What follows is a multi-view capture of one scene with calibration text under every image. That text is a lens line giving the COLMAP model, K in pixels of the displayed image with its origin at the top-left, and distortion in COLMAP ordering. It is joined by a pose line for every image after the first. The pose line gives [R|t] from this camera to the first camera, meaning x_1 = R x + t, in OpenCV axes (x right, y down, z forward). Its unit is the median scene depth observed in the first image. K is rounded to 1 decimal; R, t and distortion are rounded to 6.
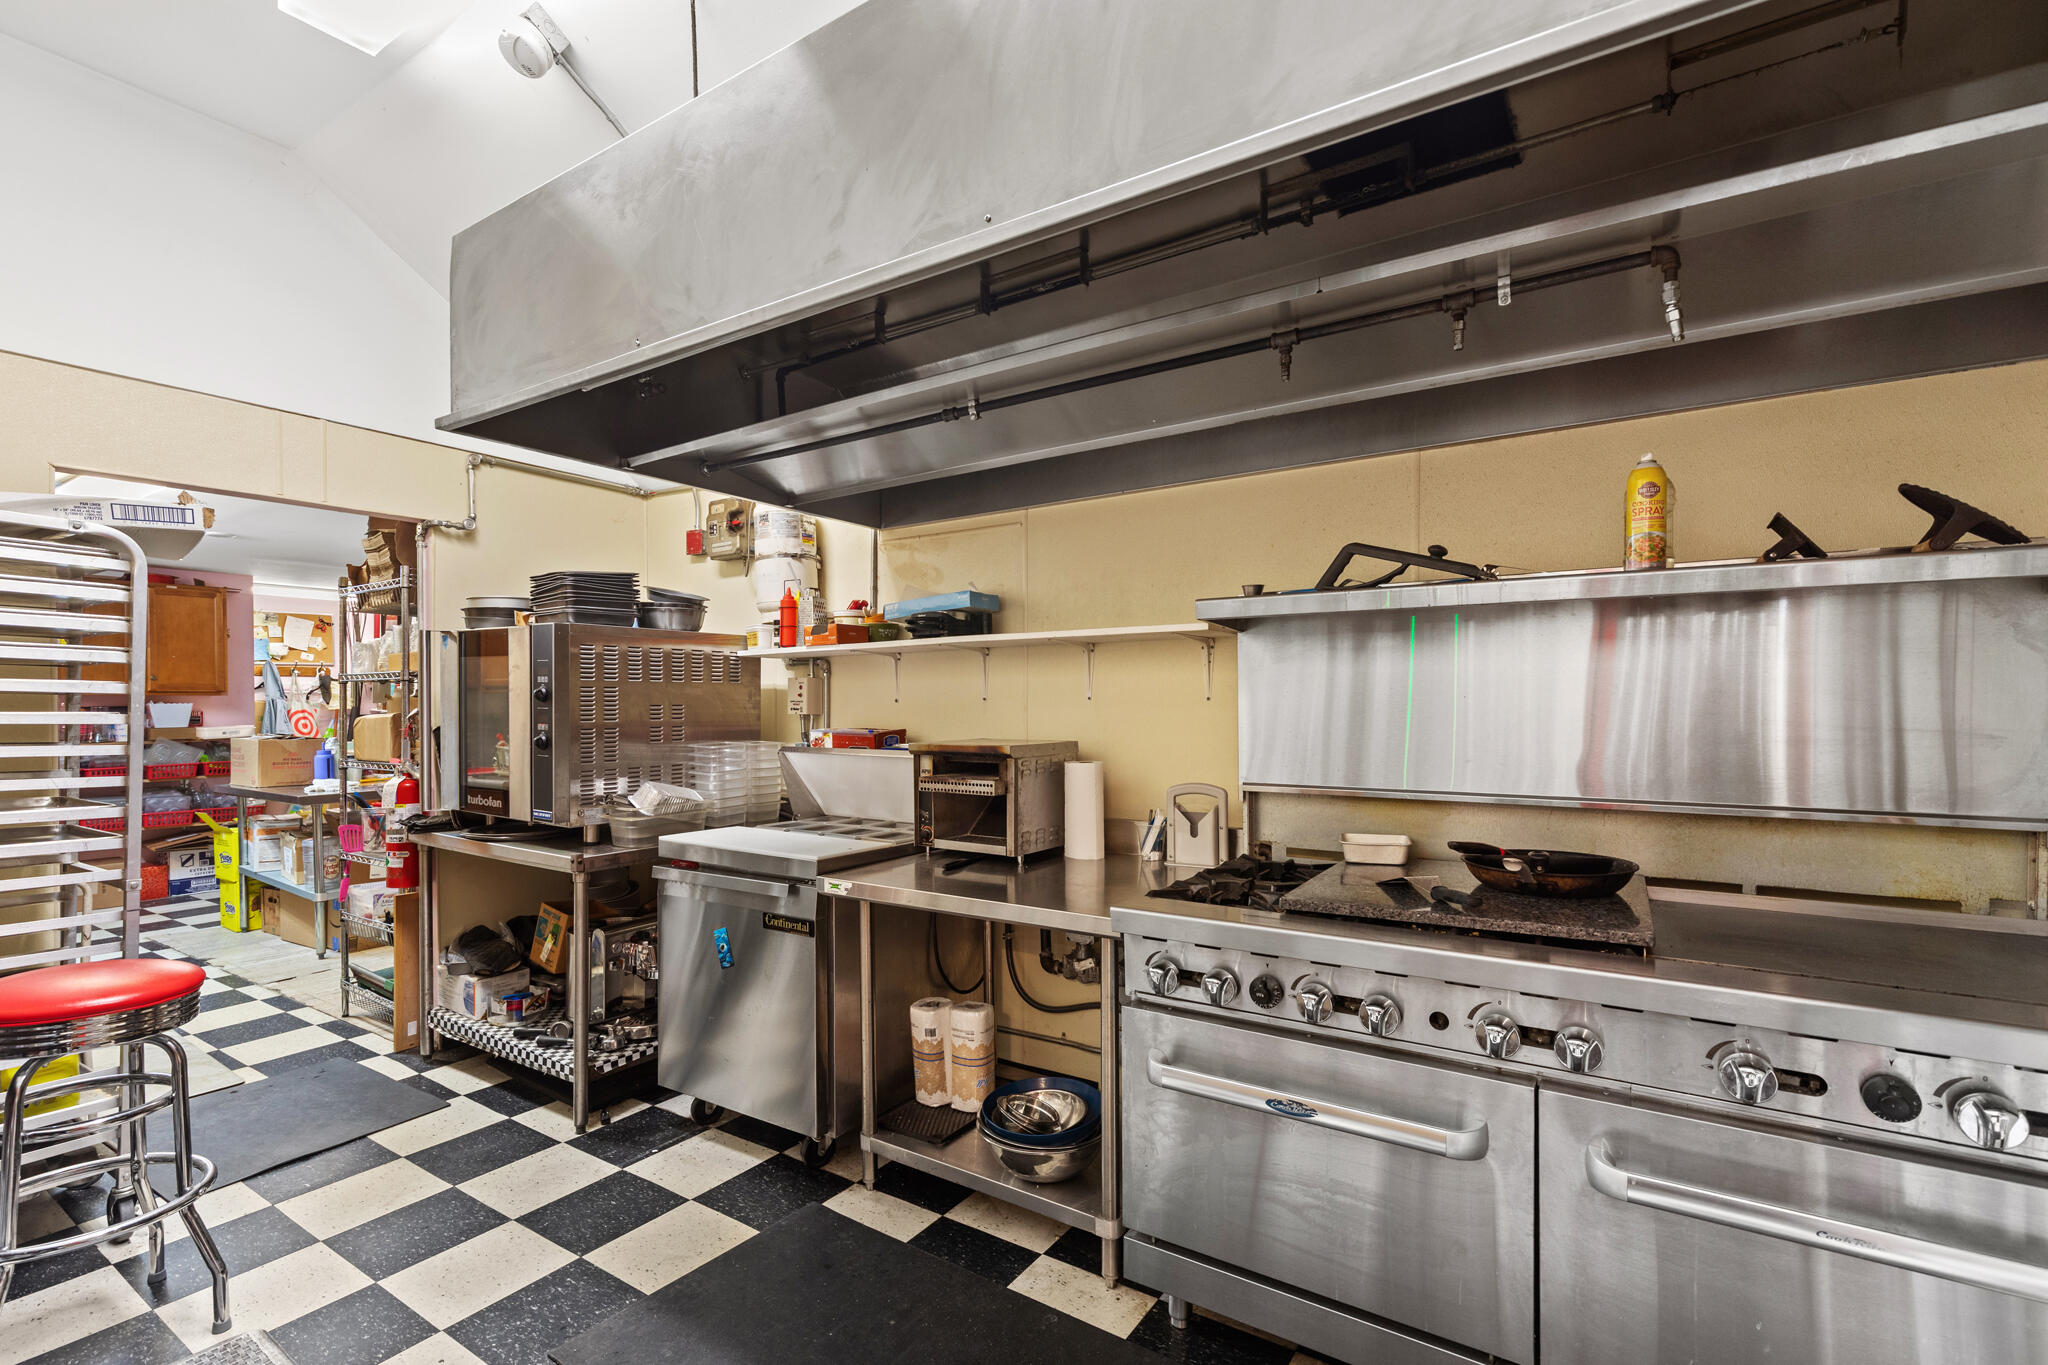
lens RADIAL K [[920.8, 0, 1018.5], [0, 920.8, 701.3], [0, 0, 1]] dist [0.005921, 0.000430]
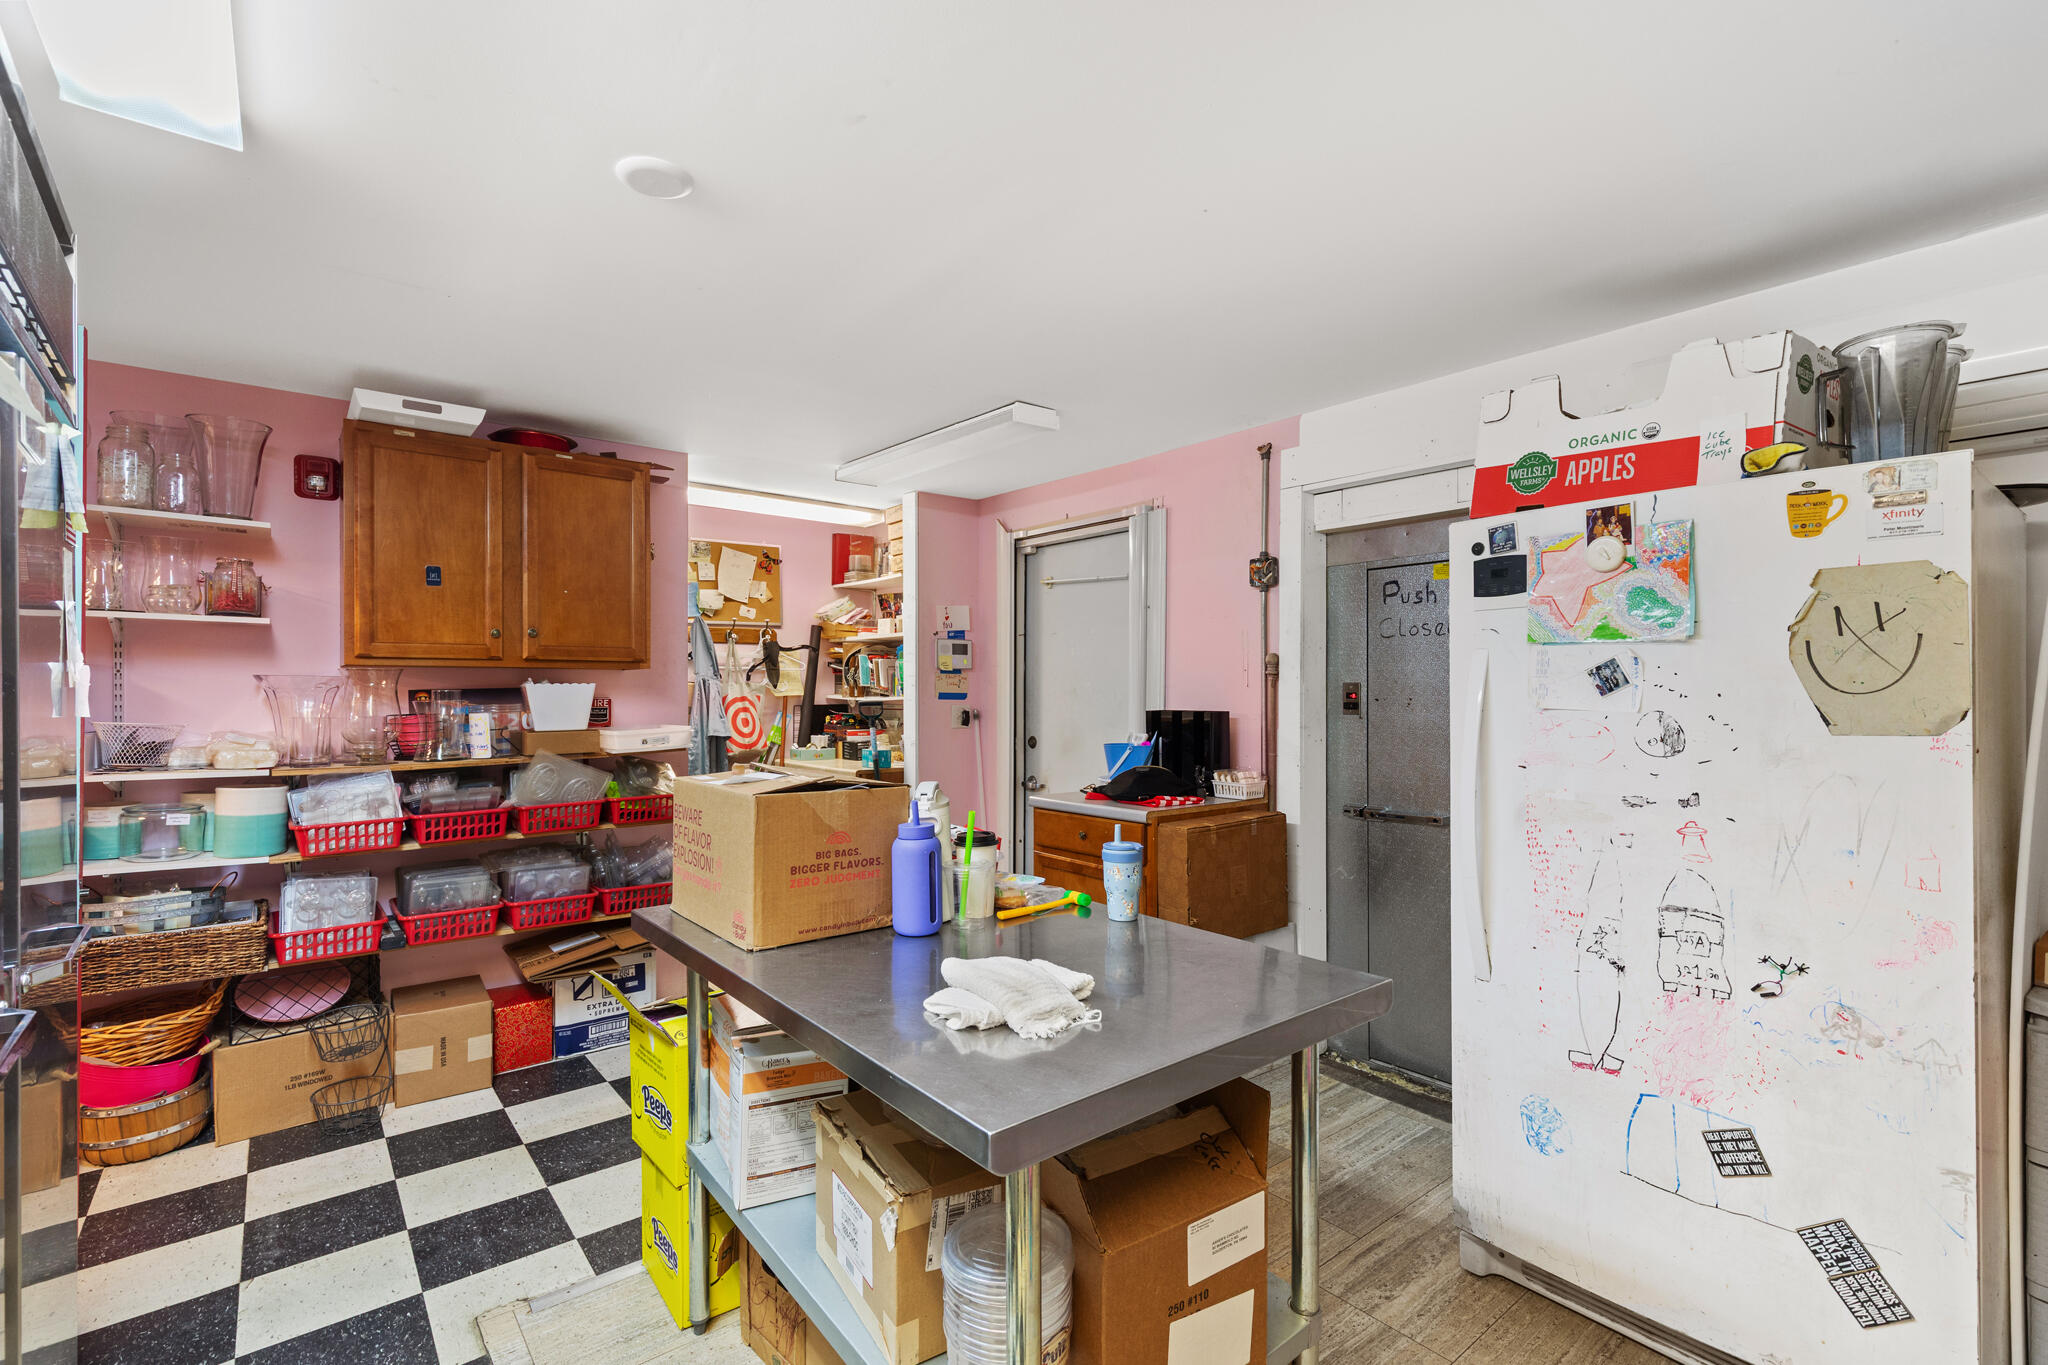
lens RADIAL K [[920.8, 0, 1032.8], [0, 920.8, 682.3], [0, 0, 1]] dist [0.005921, 0.000430]
pose [[0.957251, 0.004478, -0.289223, -0.499144], [-0.007141, 0.999941, -0.008154, 0.004089], [0.289169, 0.009871, 0.957227, 0.566061]]
